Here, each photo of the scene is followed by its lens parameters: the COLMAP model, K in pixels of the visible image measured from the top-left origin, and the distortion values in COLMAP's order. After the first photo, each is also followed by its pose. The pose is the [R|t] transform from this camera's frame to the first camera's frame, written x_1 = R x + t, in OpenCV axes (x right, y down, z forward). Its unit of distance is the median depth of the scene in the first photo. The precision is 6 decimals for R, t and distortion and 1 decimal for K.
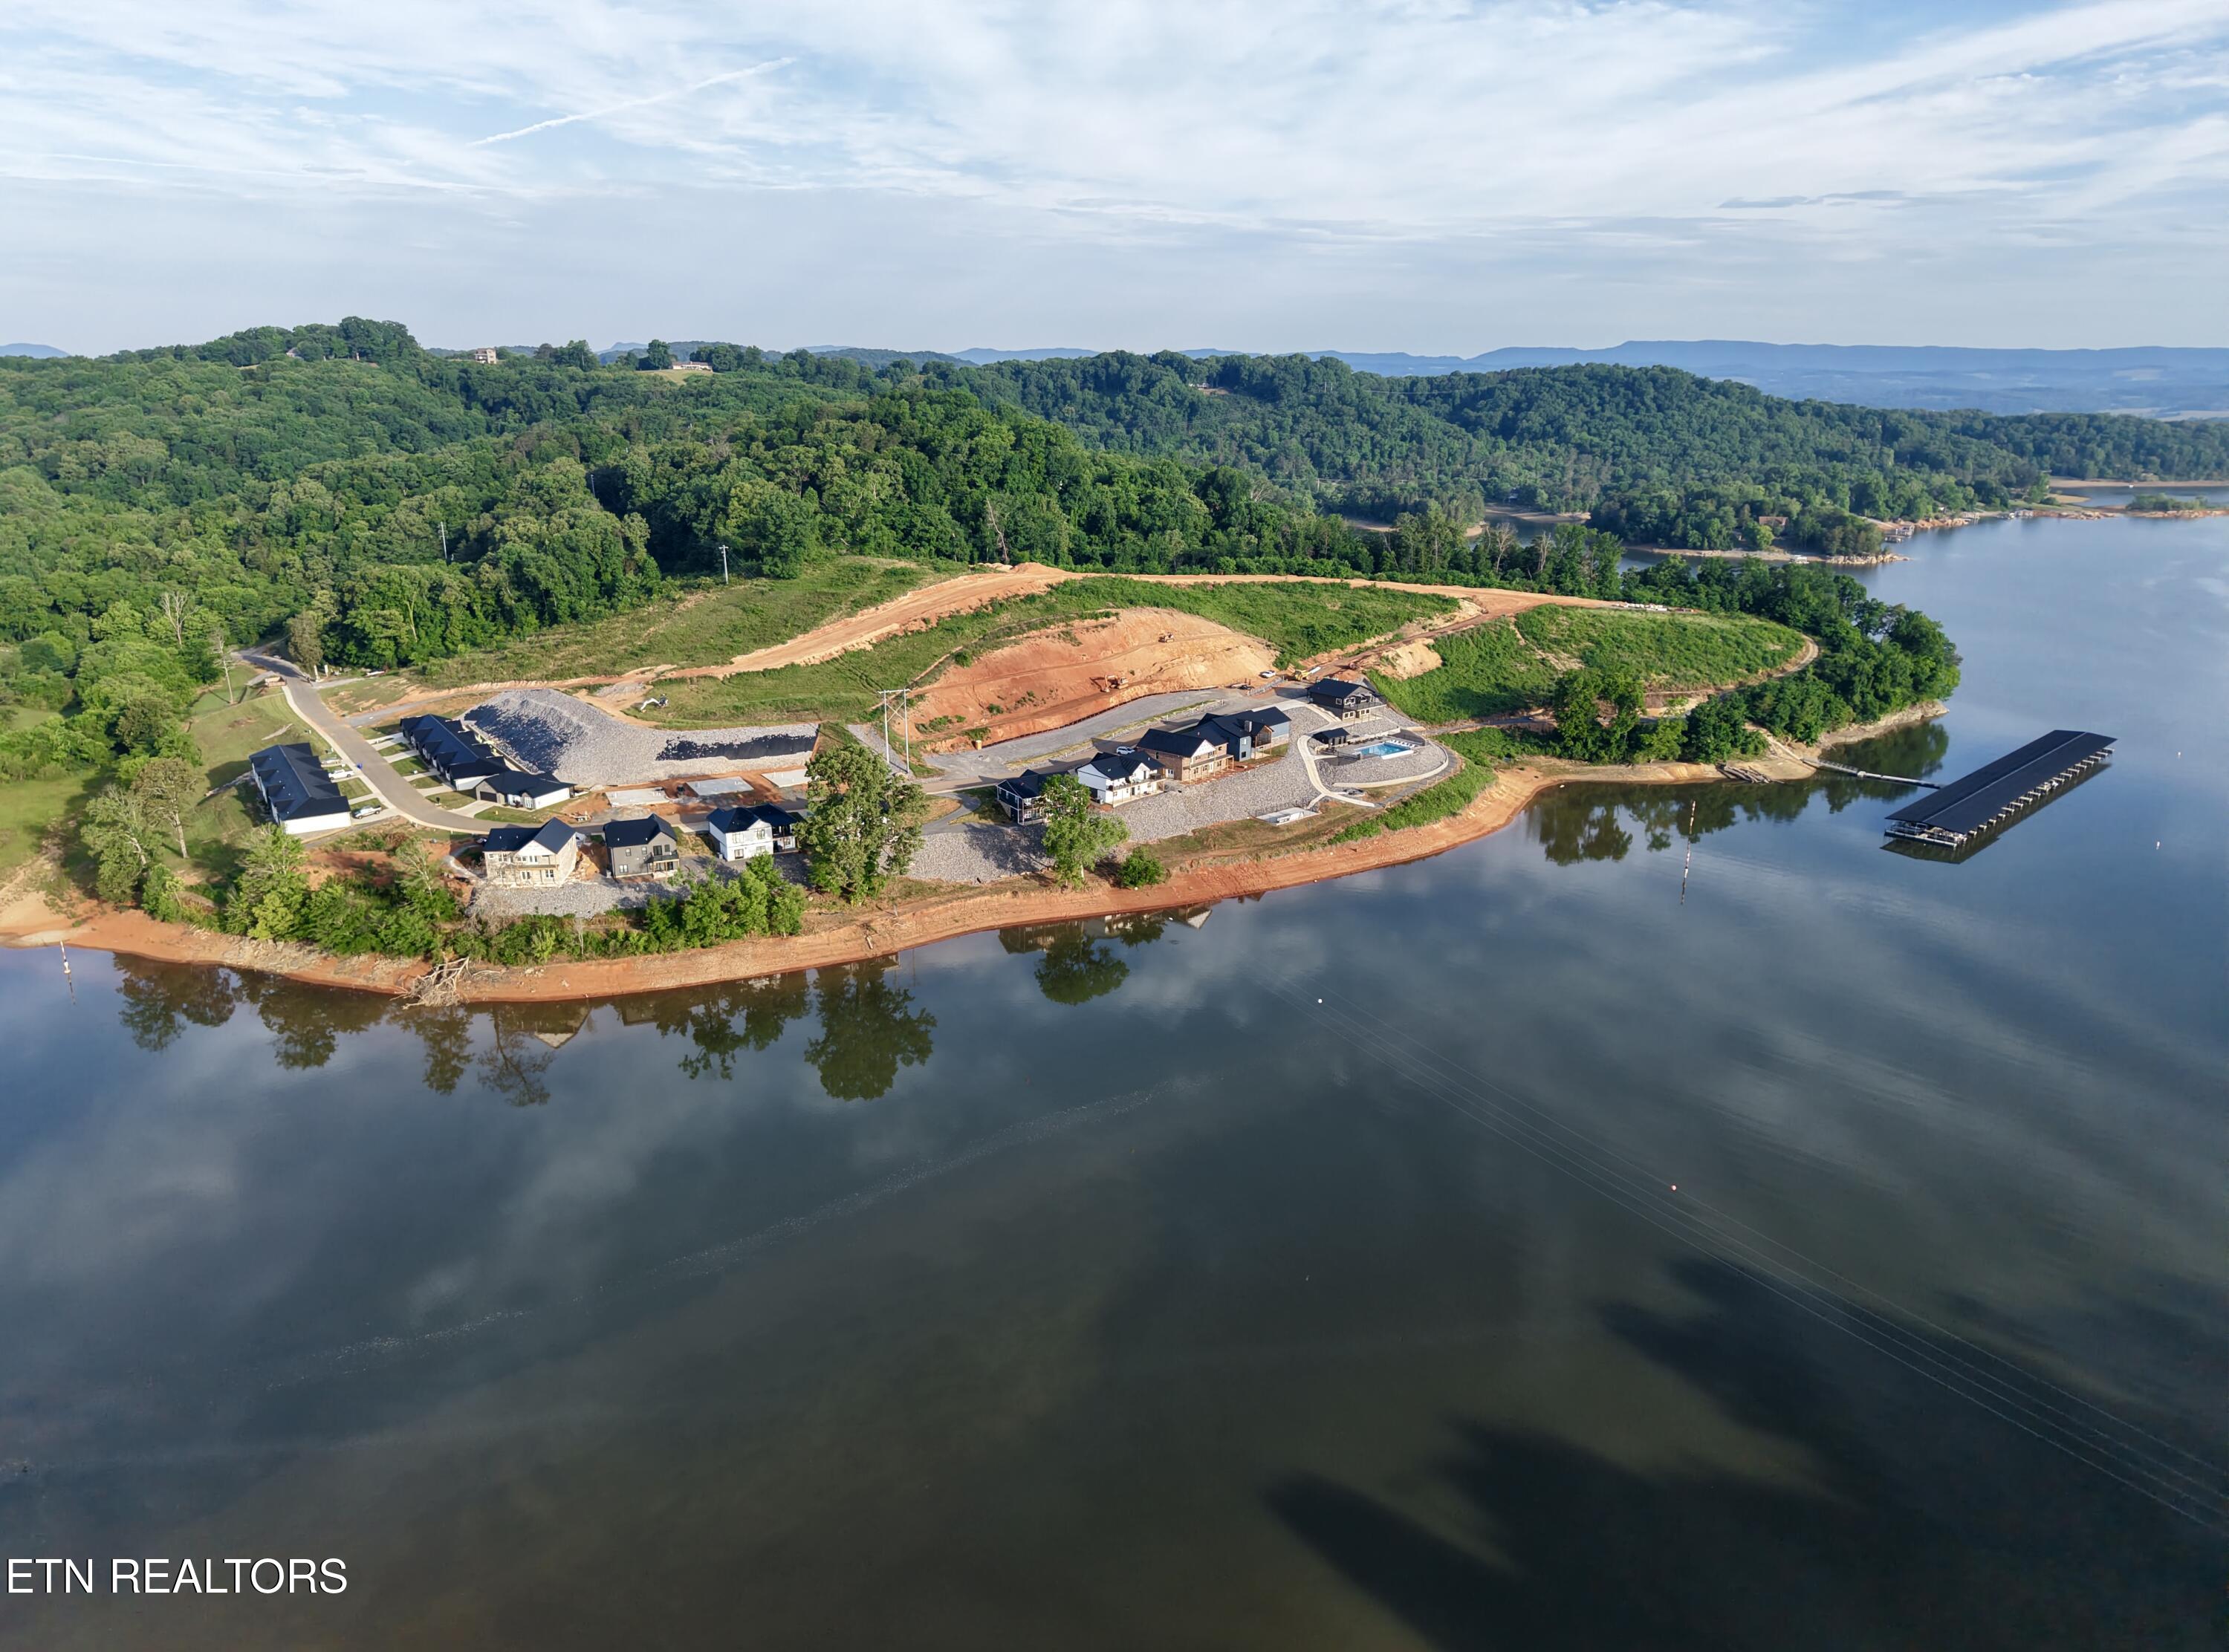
lens RADIAL K [[1562.1, 0, 1103.4], [0, 1562.1, 850.1], [0, 0, 1]] dist [0.027809, -0.020419]
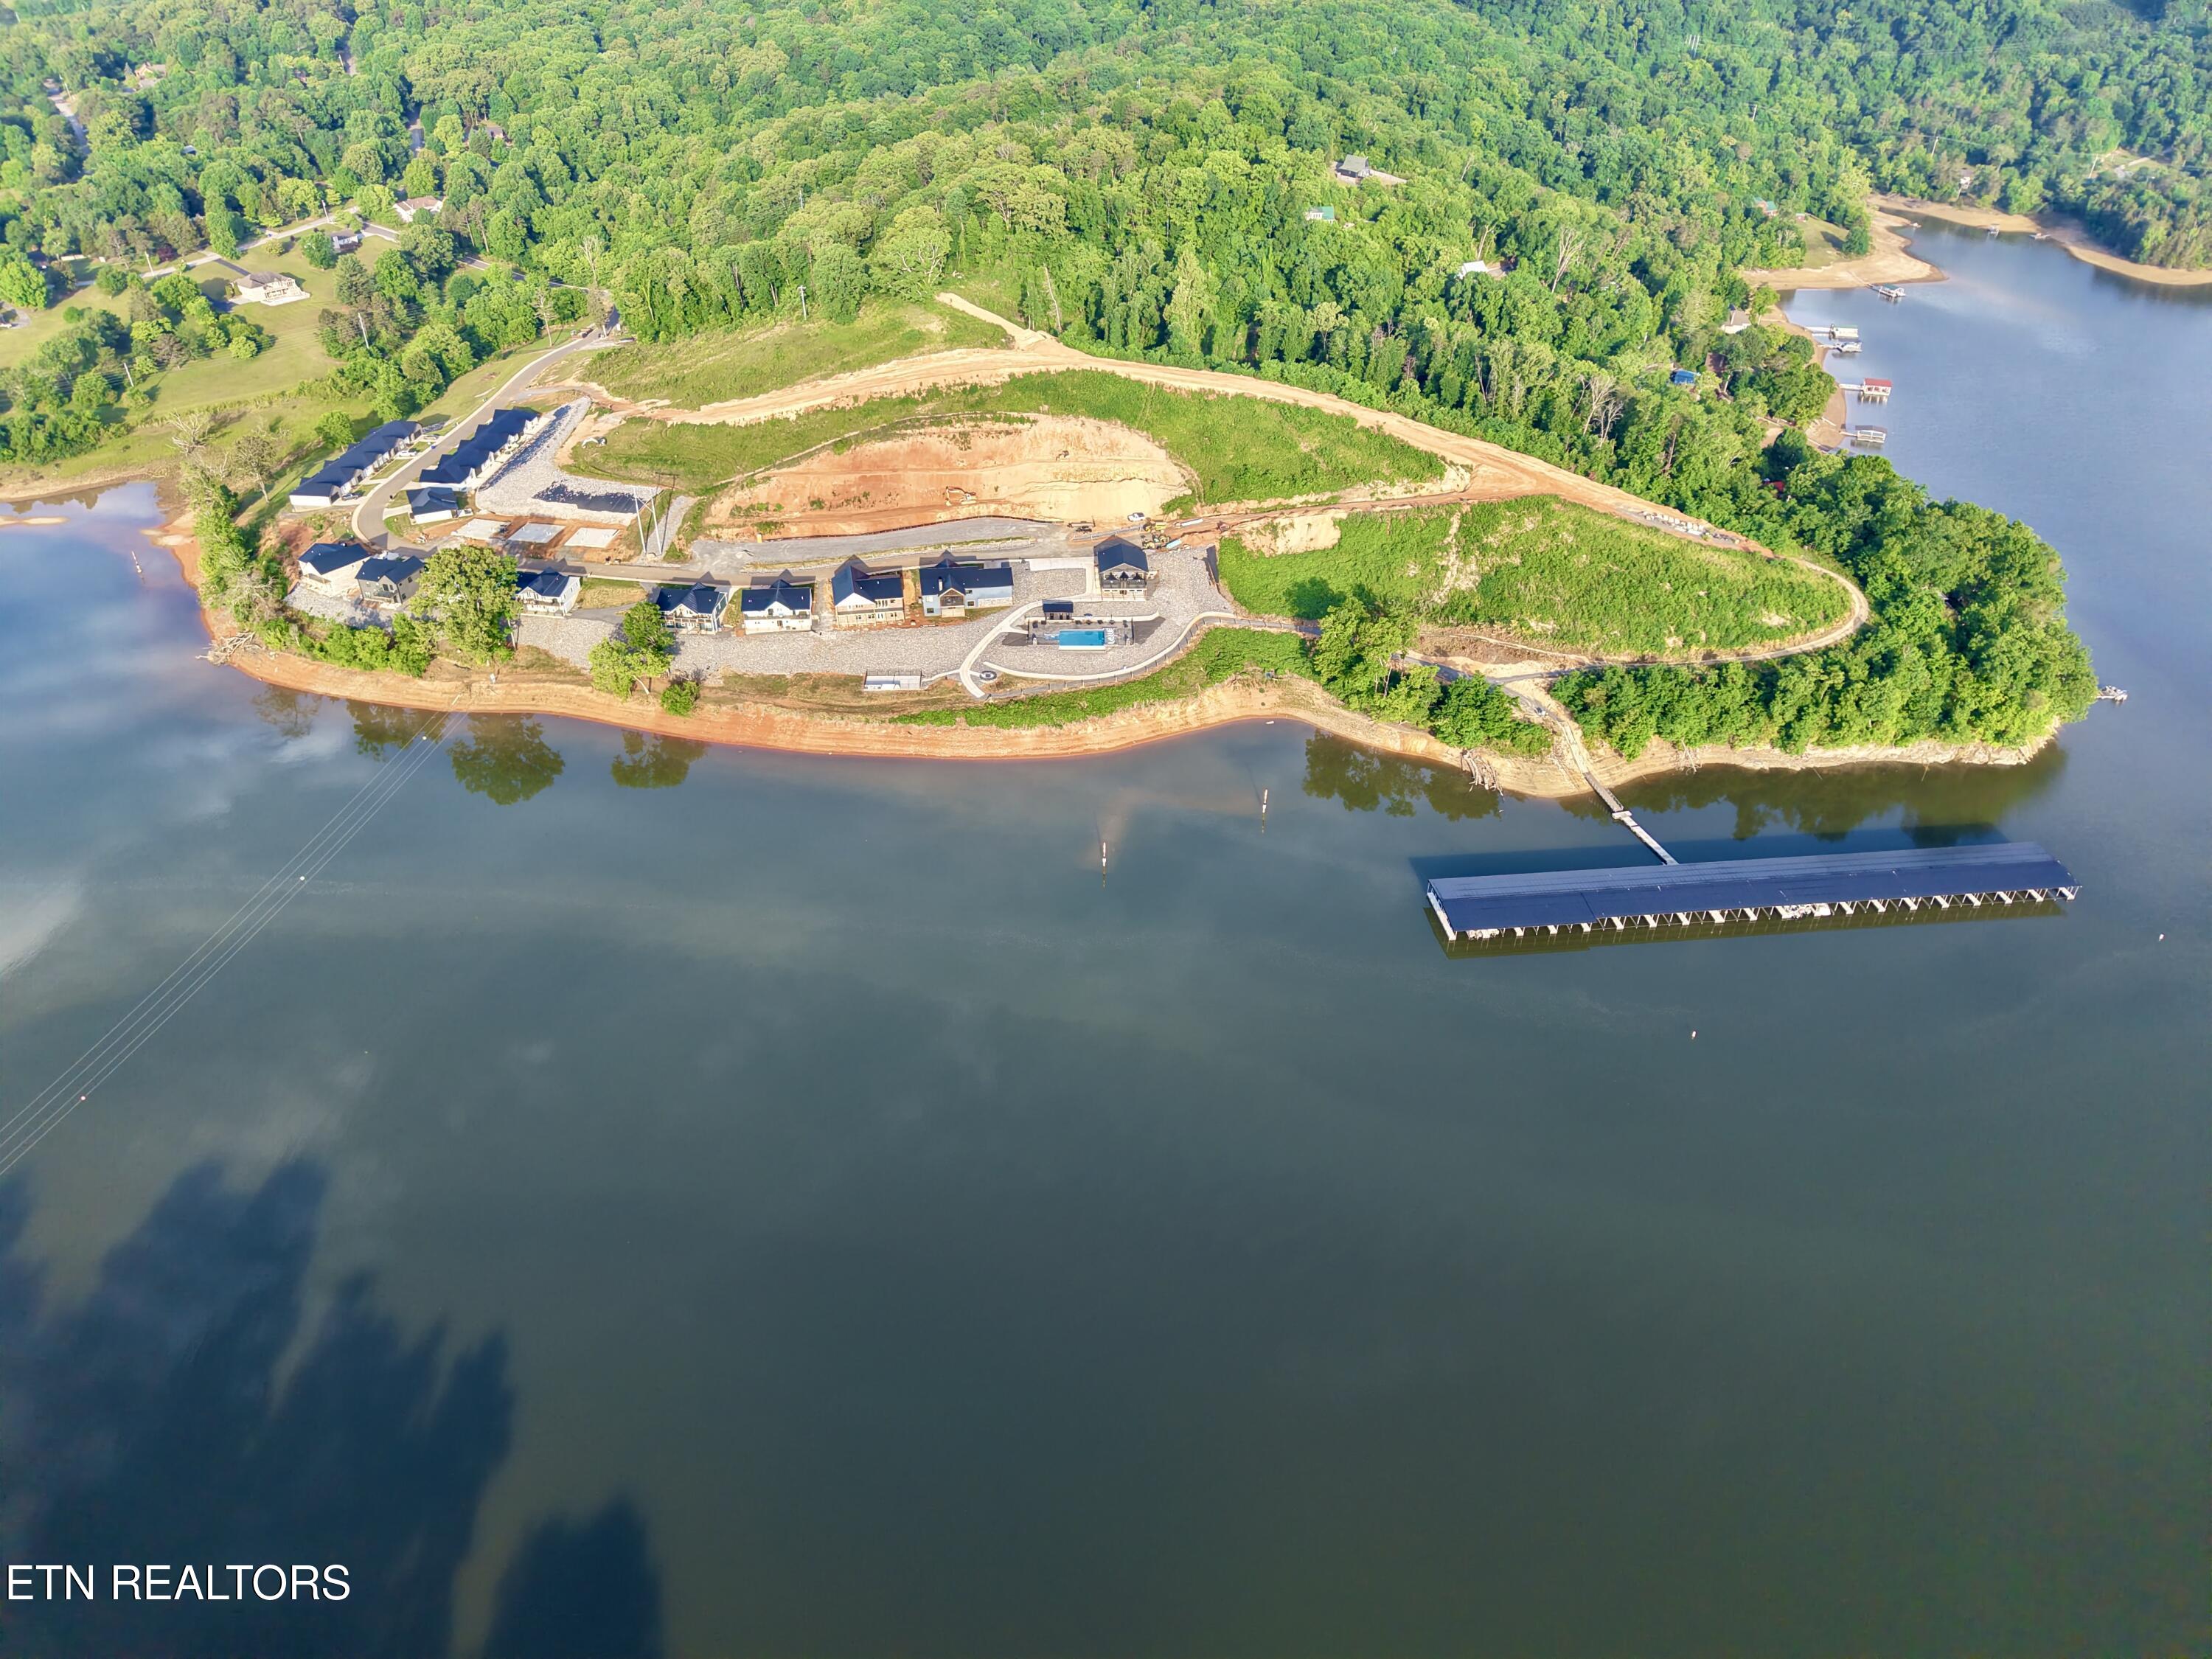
lens RADIAL K [[1517.2, 0, 1102.2], [0, 1517.2, 869.5], [0, 0, 1]] dist [0.005338, 0.002094]
pose [[0.784390, 0.360087, -0.505045, 0.228464], [-0.186498, 0.913475, 0.361638, -0.087880], [0.591567, -0.189475, 0.783676, 0.065774]]
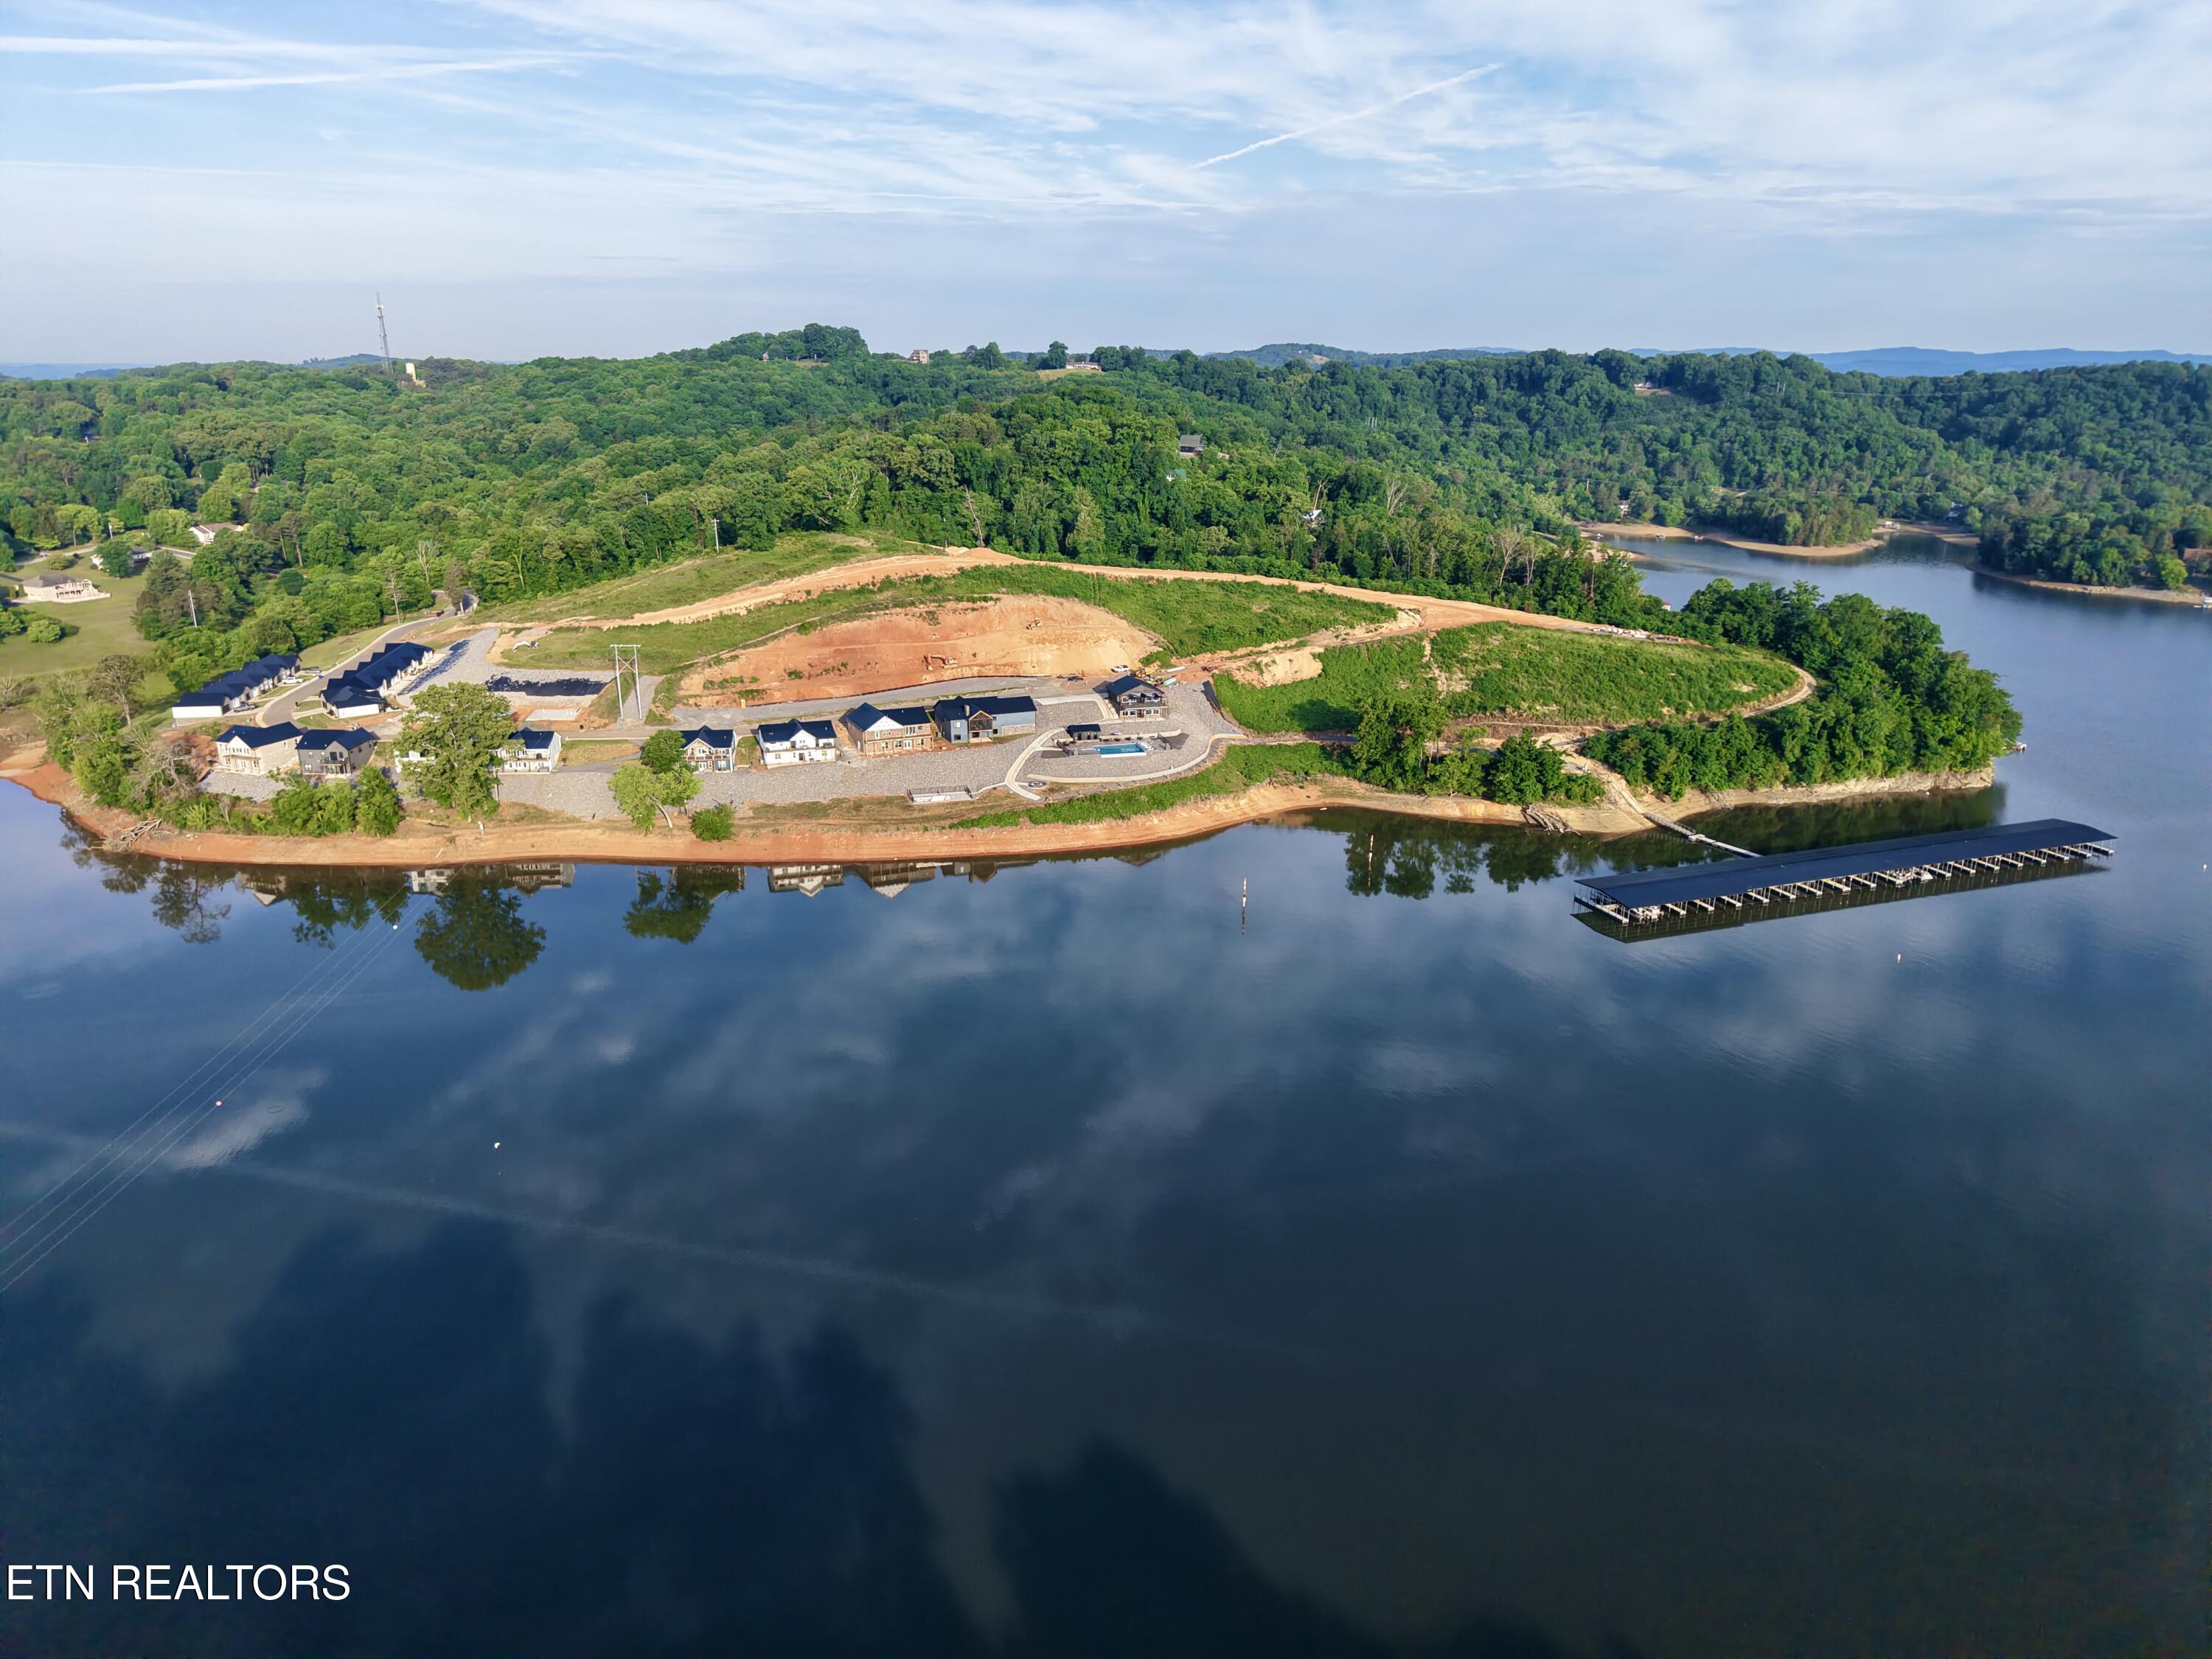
lens RADIAL K [[1525.7, 0, 1106.0], [0, 1525.7, 829.5], [0, 0, 1]] dist [0.019228, -0.005156]
pose [[0.909621, 0.122763, -0.396887, 0.173865], [-0.125033, 0.991946, 0.020263, -0.009878], [0.396177, 0.031192, 0.917644, 0.034552]]
